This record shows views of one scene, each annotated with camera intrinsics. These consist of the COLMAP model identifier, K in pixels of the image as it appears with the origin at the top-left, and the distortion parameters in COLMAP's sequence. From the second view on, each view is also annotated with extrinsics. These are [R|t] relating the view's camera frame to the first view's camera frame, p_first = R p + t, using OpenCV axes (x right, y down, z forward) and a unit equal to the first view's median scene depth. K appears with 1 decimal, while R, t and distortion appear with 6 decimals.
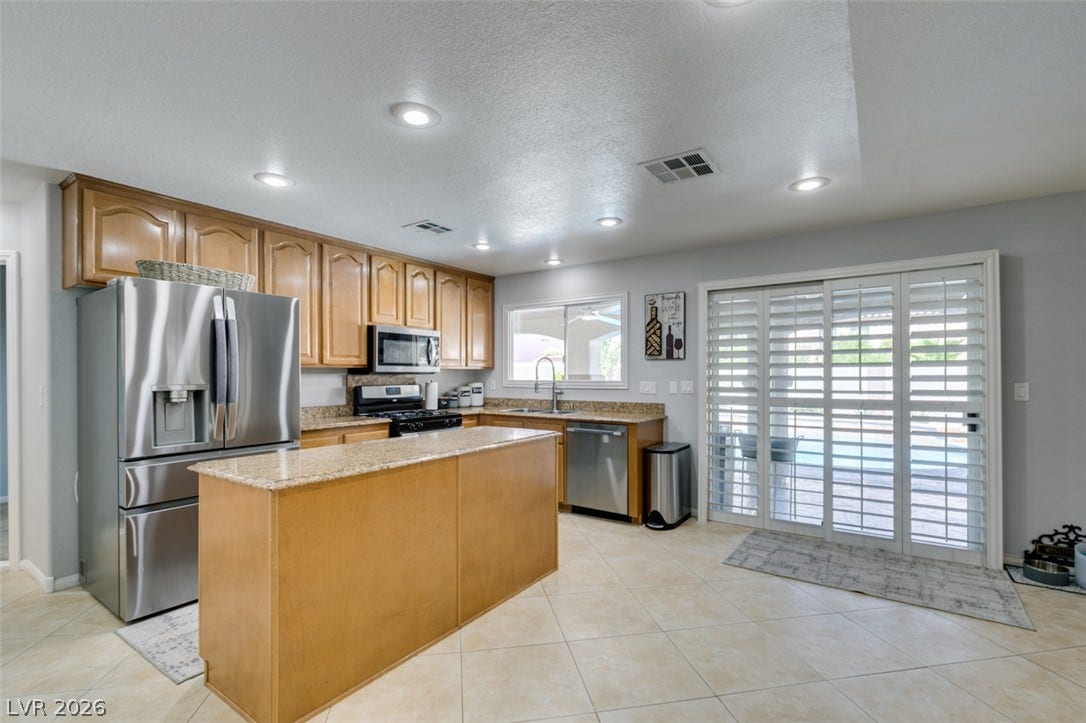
lens RADIAL K [[489.2, 0, 544.6], [0, 489.2, 372.5], [0, 0, 1]] dist [0.000823, -0.000534]
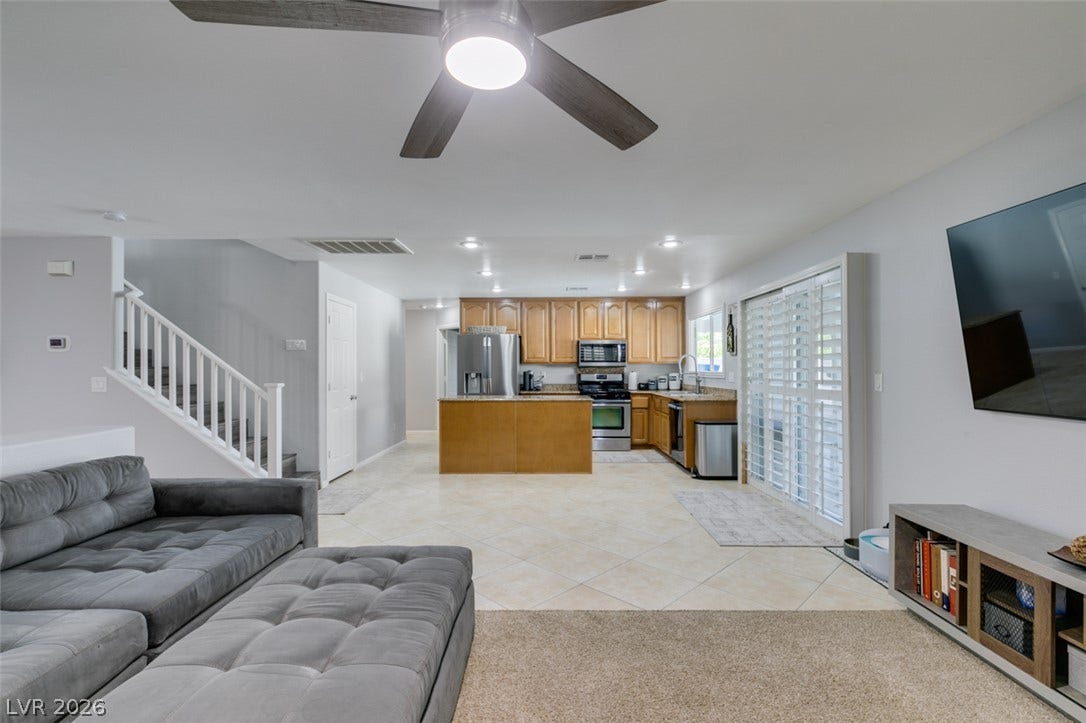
lens RADIAL K [[489.2, 0, 546.7], [0, 489.2, 357.6], [0, 0, 1]] dist [0.000823, -0.000534]
pose [[0.568387, -0.017121, -0.822583, 1.147462], [0.004398, 0.999832, -0.017771, -0.000248], [0.822749, 0.006483, 0.568367, -0.144257]]
